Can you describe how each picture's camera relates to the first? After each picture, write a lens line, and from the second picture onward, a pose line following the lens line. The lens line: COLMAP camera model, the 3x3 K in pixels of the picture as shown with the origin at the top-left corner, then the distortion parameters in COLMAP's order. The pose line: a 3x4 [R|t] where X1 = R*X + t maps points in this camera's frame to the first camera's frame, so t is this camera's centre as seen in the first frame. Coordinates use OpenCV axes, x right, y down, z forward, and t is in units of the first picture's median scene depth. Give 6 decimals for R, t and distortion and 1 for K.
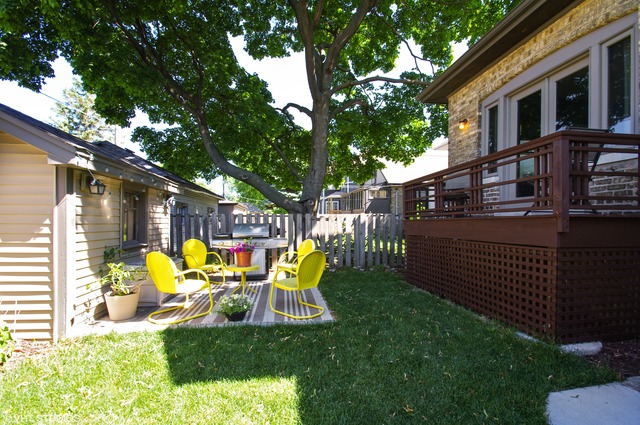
lens RADIAL K [[304.4, 0, 321.1], [0, 304.4, 227.2], [0, 0, 1]] dist [0.001195, -0.023439]
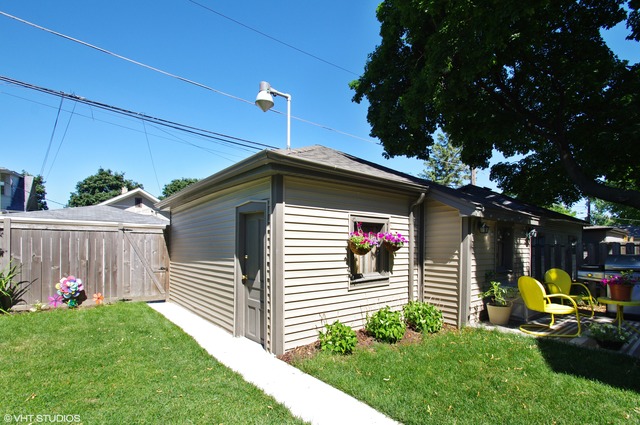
lens RADIAL K [[321.8, 0, 318.9], [0, 321.8, 248.0], [0, 0, 1]] dist [0.003757, 0.001984]
pose [[0.536808, -0.000288, -0.843704, 0.078963], [-0.020130, 0.999711, -0.013149, -0.001353], [0.843464, 0.024042, 0.536647, -0.288225]]
